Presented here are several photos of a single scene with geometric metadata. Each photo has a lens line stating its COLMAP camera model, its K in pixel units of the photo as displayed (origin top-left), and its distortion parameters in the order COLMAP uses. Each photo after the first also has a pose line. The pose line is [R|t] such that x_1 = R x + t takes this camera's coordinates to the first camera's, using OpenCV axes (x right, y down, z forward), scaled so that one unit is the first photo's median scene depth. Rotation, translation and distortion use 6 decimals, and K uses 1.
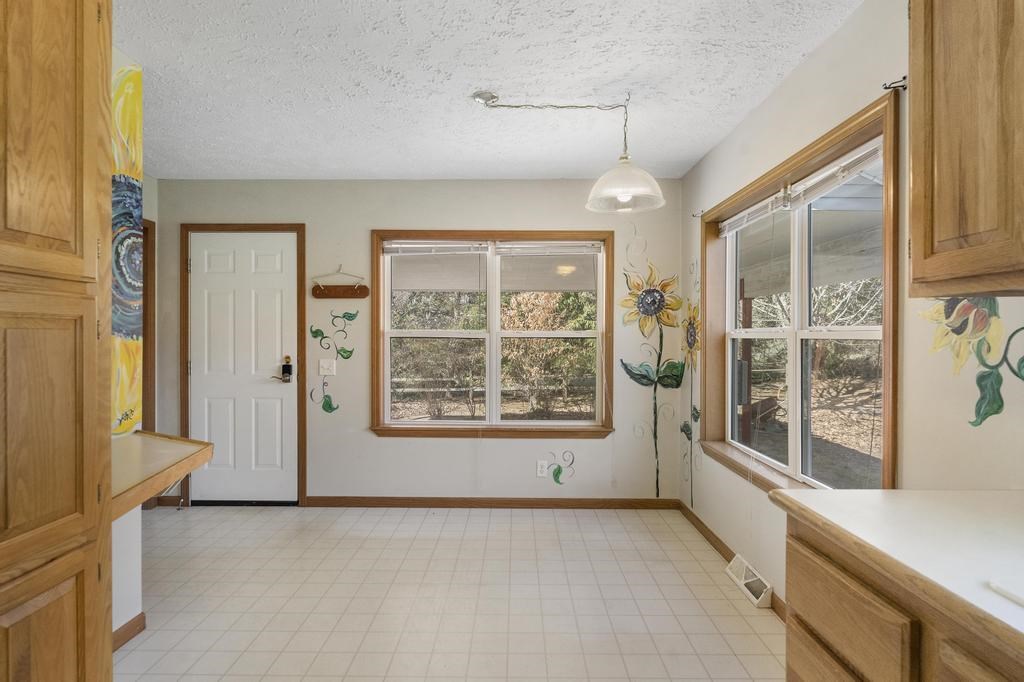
lens RADIAL K [[540.8, 0, 508.8], [0, 540.8, 342.8], [0, 0, 1]] dist [-0.009940, 0.001998]
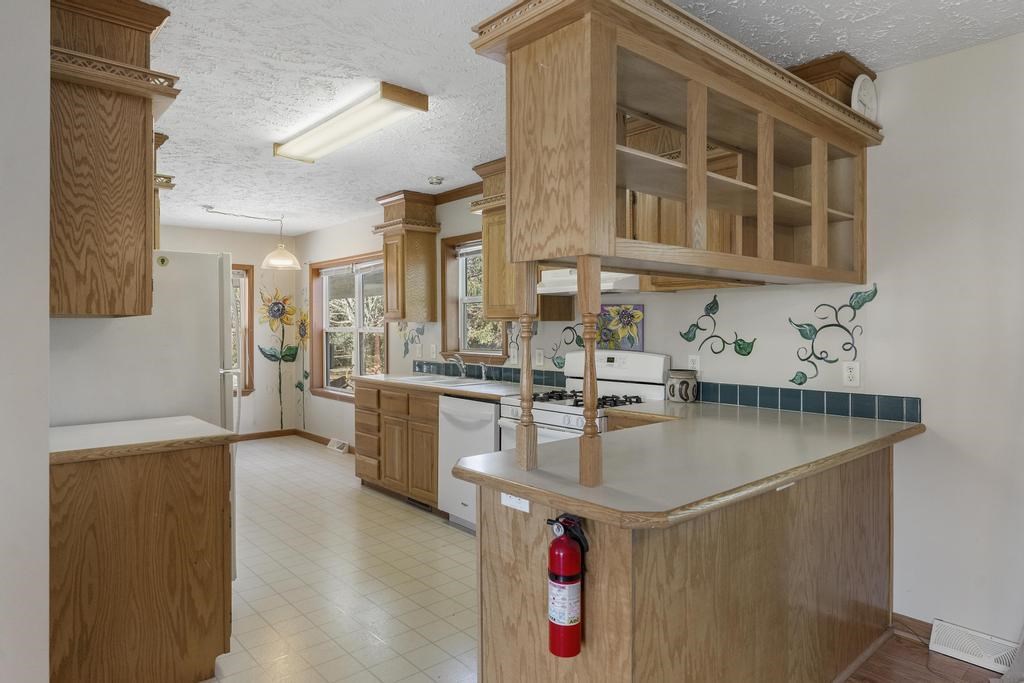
lens RADIAL K [[615.1, 0, 512.9], [0, 615.1, 332.7], [0, 0, 1]] dist [-0.007288, 0.000013]
pose [[0.744009, -0.010832, 0.668082, -0.522040], [0.011093, 0.999931, 0.003860, -0.006442], [-0.668078, 0.004539, 0.744077, -1.003377]]
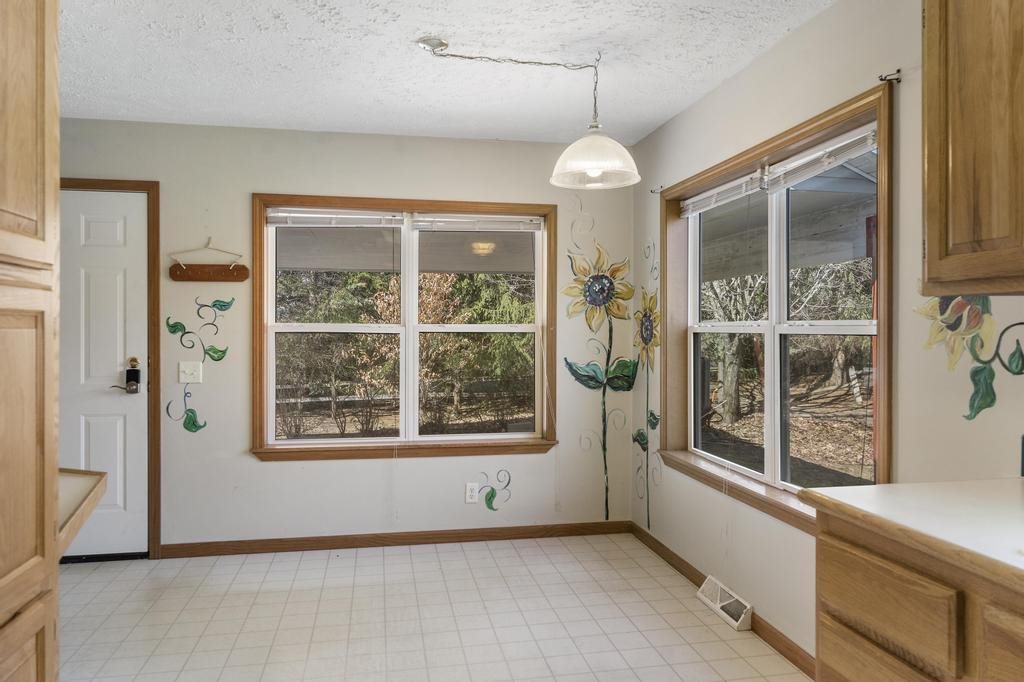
lens RADIAL K [[698.4, 0, 509.7], [0, 698.4, 335.4], [0, 0, 1]] dist [-0.005961, -0.004083]
pose [[0.980310, -0.003749, 0.197428, -0.106246], [0.004179, 0.999990, -0.001760, -0.003267], [-0.197420, 0.002550, 0.980316, -0.054927]]
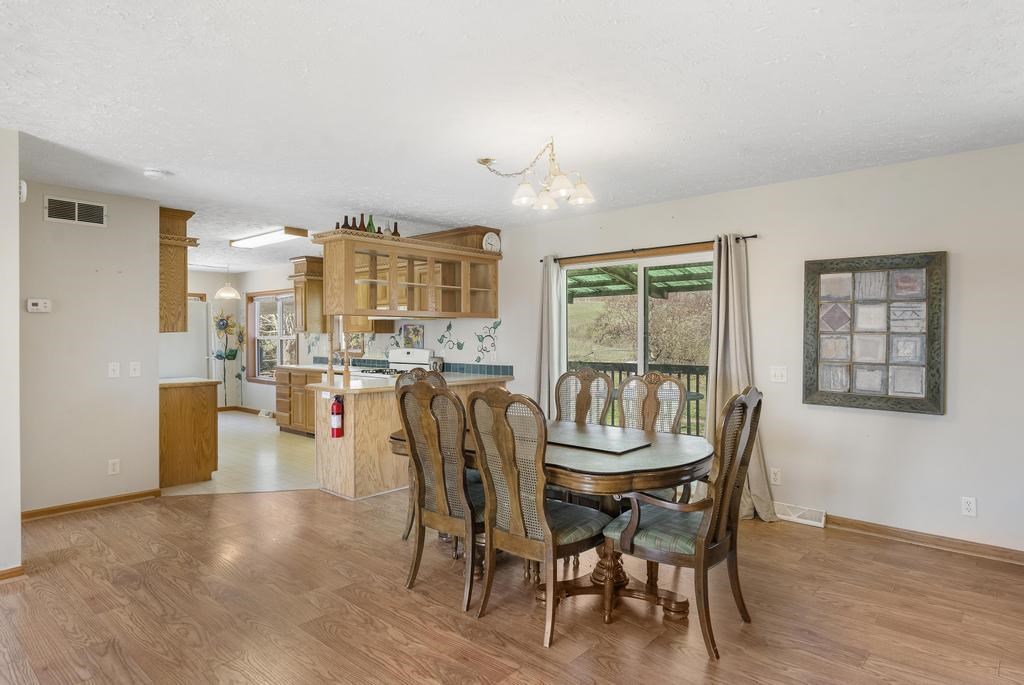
lens RADIAL K [[573.9, 0, 507.1], [0, 573.9, 340.4], [0, 0, 1]] dist [0.003498, -0.002784]
pose [[0.660650, -0.011068, 0.750612, -0.943372], [0.011402, 0.999924, 0.004709, -0.002239], [-0.750607, 0.005447, 0.660726, -1.887265]]
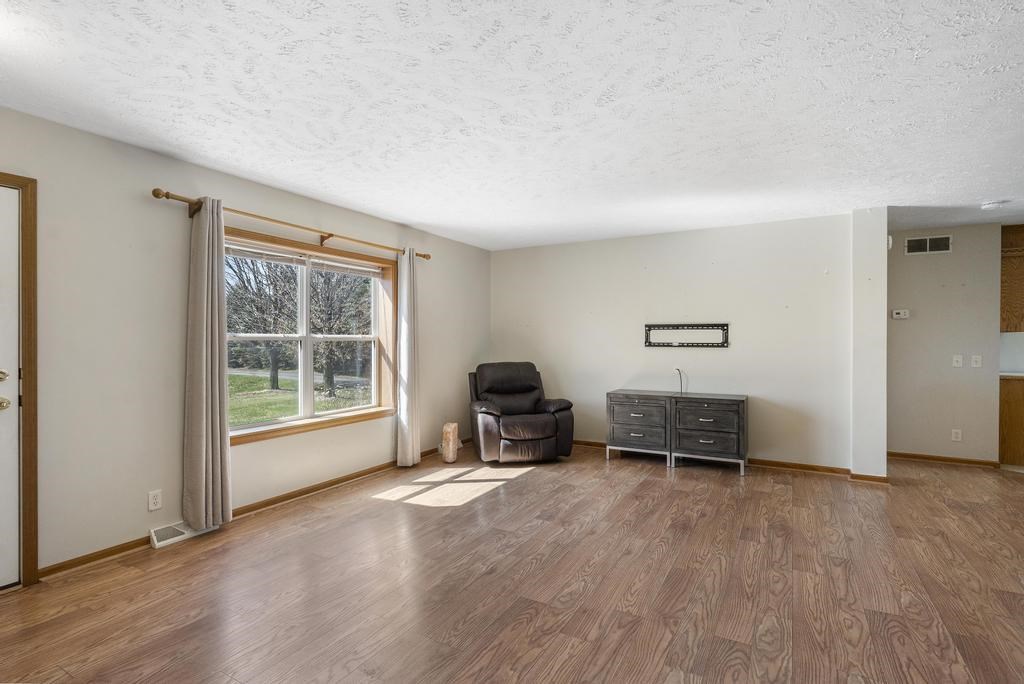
lens RADIAL K [[496.7, 0, 510.9], [0, 496.7, 334.3], [0, 0, 1]] dist [0.004066, 0.000393]
pose [[0.873969, -0.003452, -0.485970, -0.990549], [-0.005822, 0.999829, -0.017572, 0.015559], [0.485947, 0.018187, 0.873799, -2.280096]]
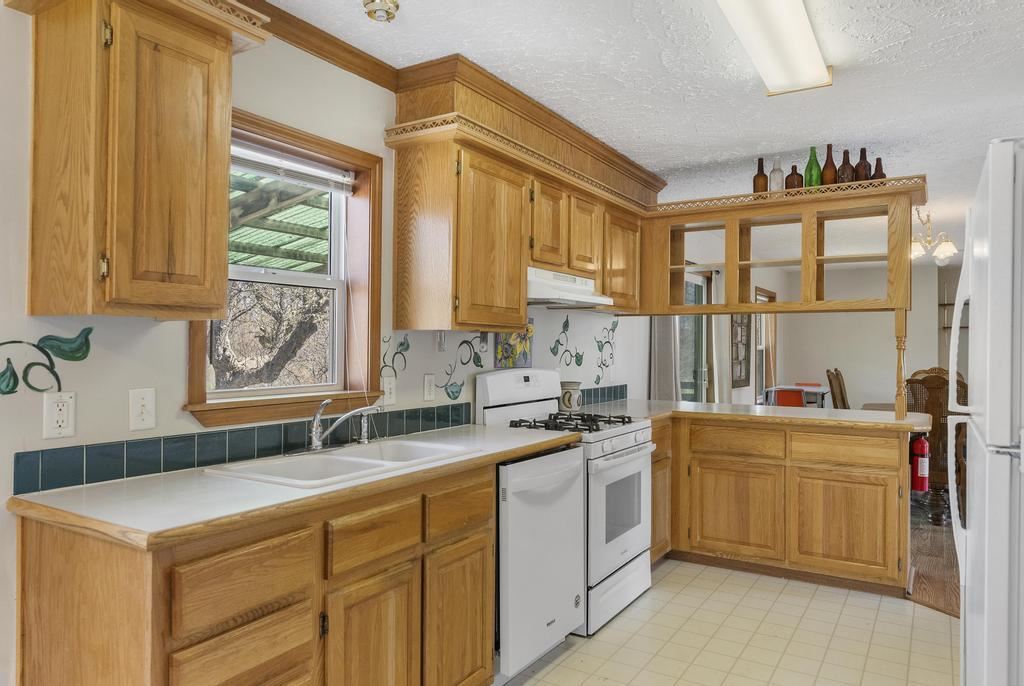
lens RADIAL K [[689.3, 0, 511.0], [0, 689.3, 341.9], [0, 0, 1]] dist [-0.001930, -0.000092]
pose [[-0.855593, -0.002441, 0.517643, -0.206903], [-0.001039, 0.999995, 0.002998, -0.013000], [-0.517648, 0.002028, -0.855591, 0.599274]]
